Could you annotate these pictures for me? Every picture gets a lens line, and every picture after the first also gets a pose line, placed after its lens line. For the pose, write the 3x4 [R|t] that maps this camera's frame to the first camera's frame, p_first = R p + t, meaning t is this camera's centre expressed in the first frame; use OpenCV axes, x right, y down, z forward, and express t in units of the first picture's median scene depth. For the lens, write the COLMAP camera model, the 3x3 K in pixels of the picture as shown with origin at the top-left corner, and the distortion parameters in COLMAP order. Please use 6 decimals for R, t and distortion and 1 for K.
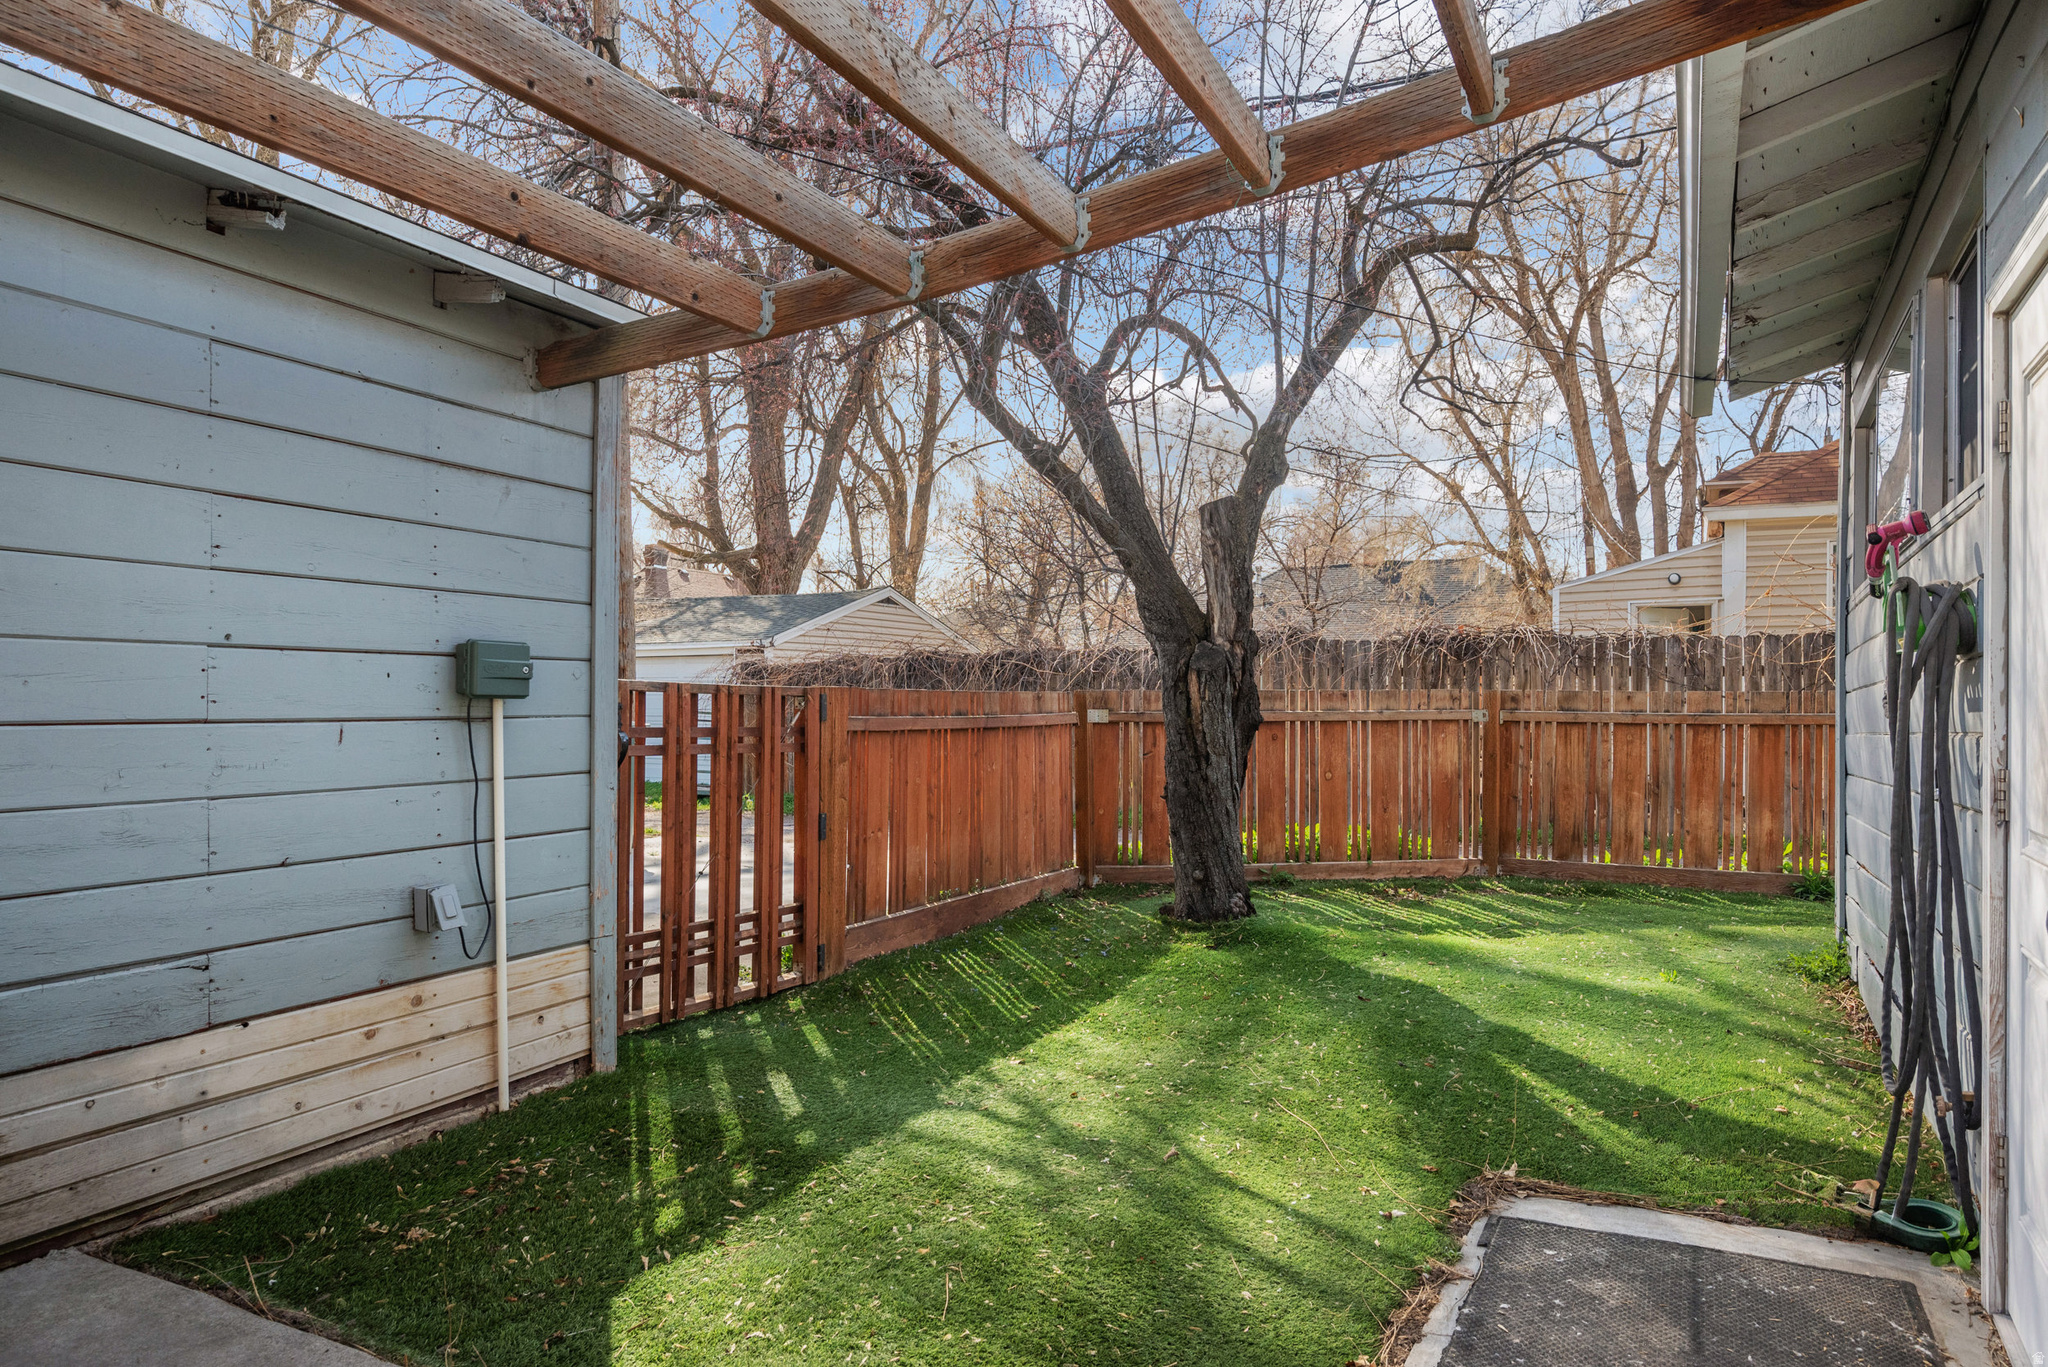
lens RADIAL K [[1282.6, 0, 1020.6], [0, 1282.6, 677.2], [0, 0, 1]] dist [-0.000325, 0.001011]
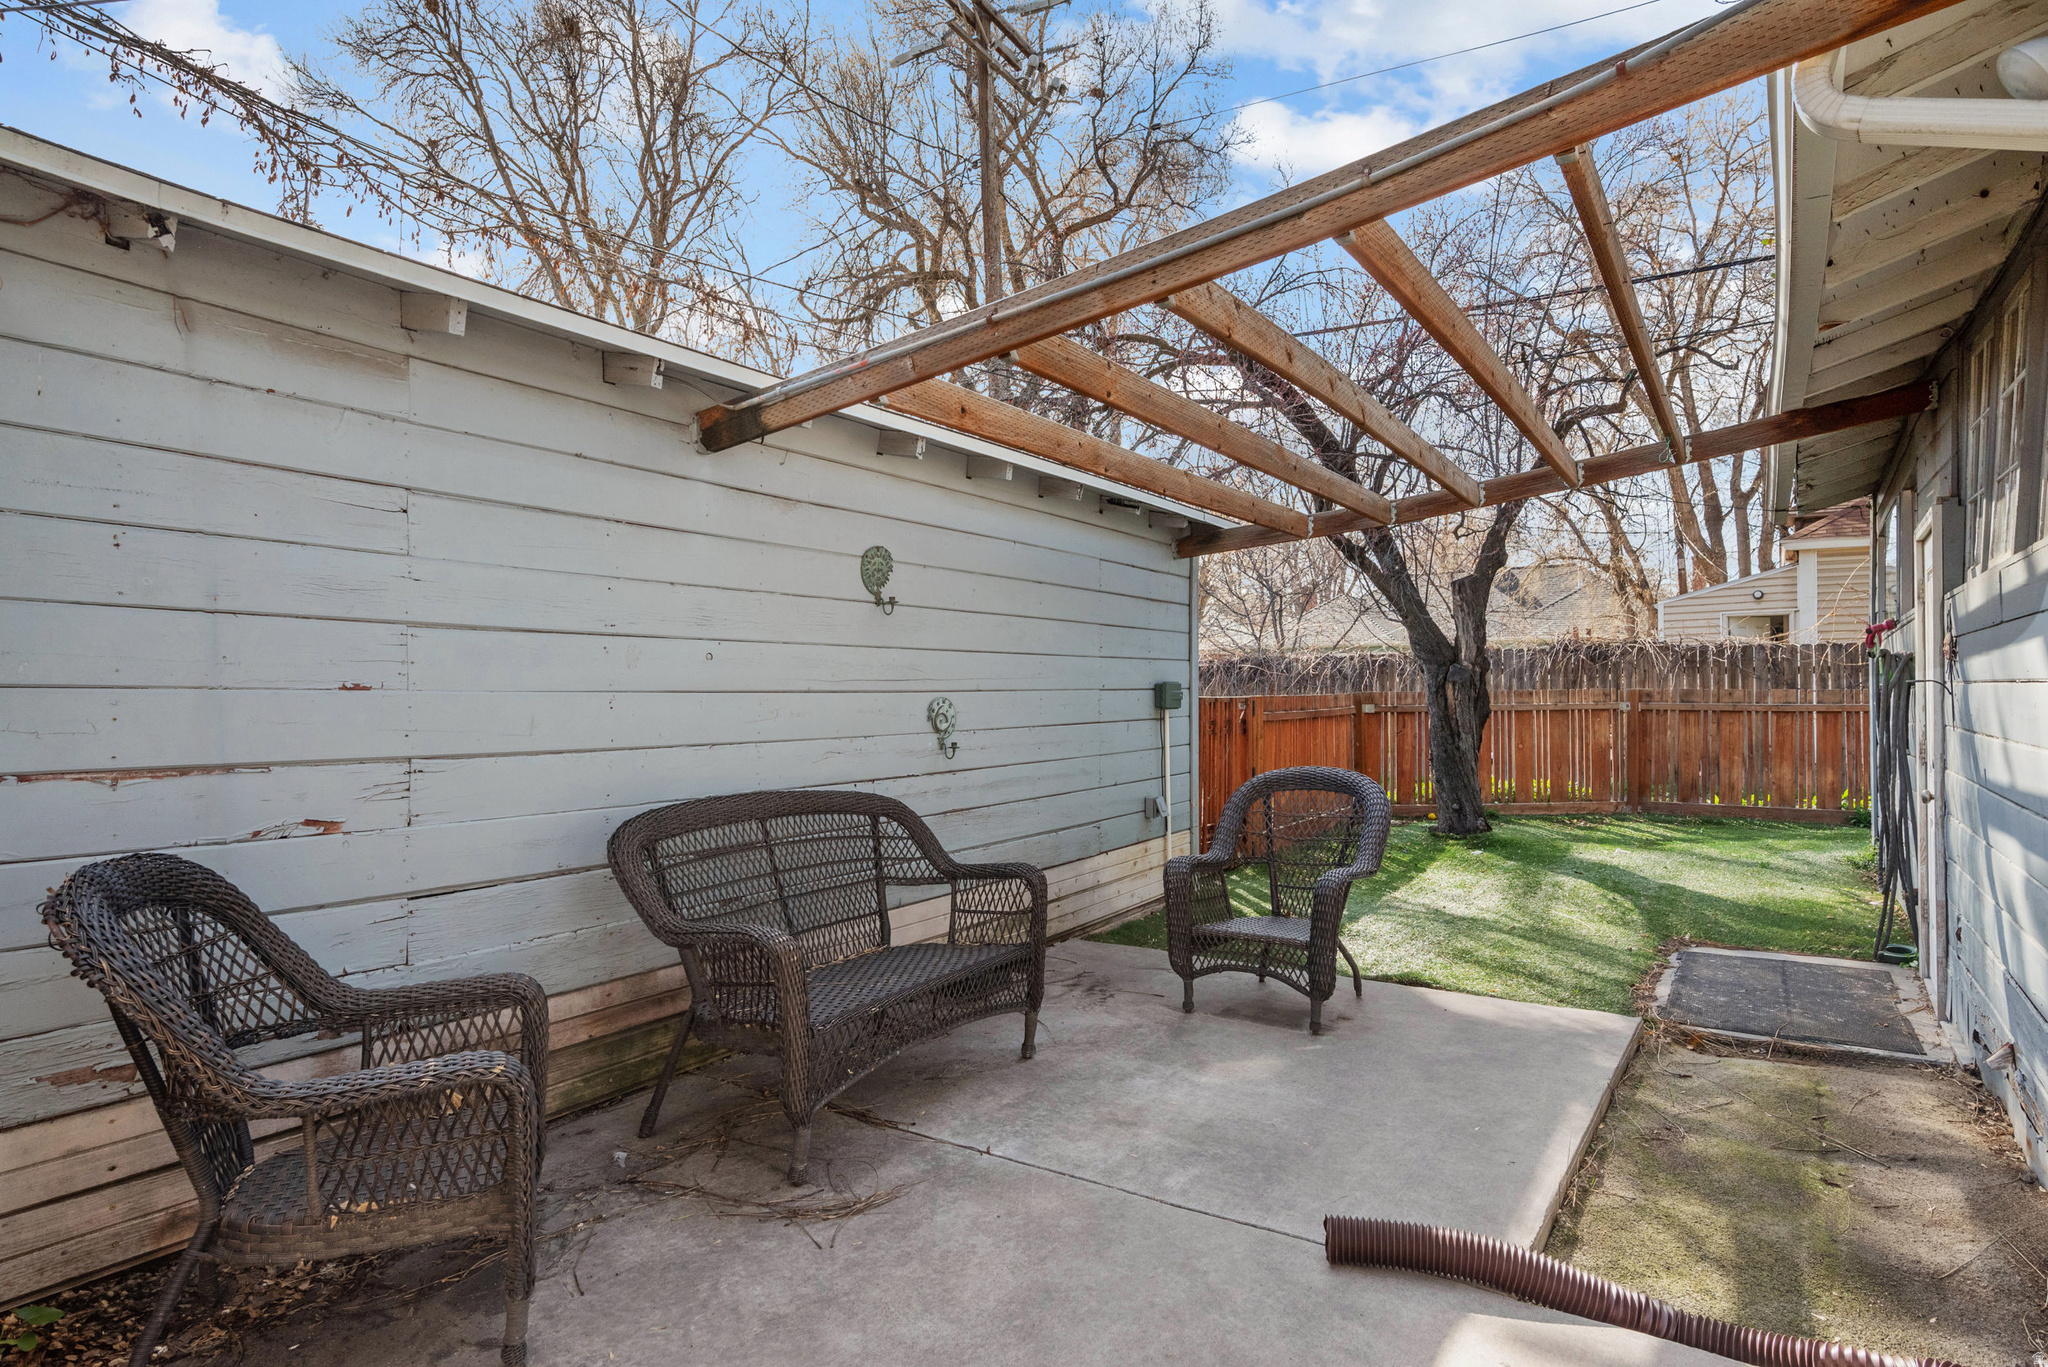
lens RADIAL K [[1111.1, 0, 1024.8], [0, 1111.1, 663.8], [0, 0, 1]] dist [0.004084, -0.000149]
pose [[0.994020, -0.011868, -0.108553, -0.205590], [0.011704, 0.999929, -0.002148, -0.026073], [0.108571, 0.000864, 0.994088, -0.386438]]
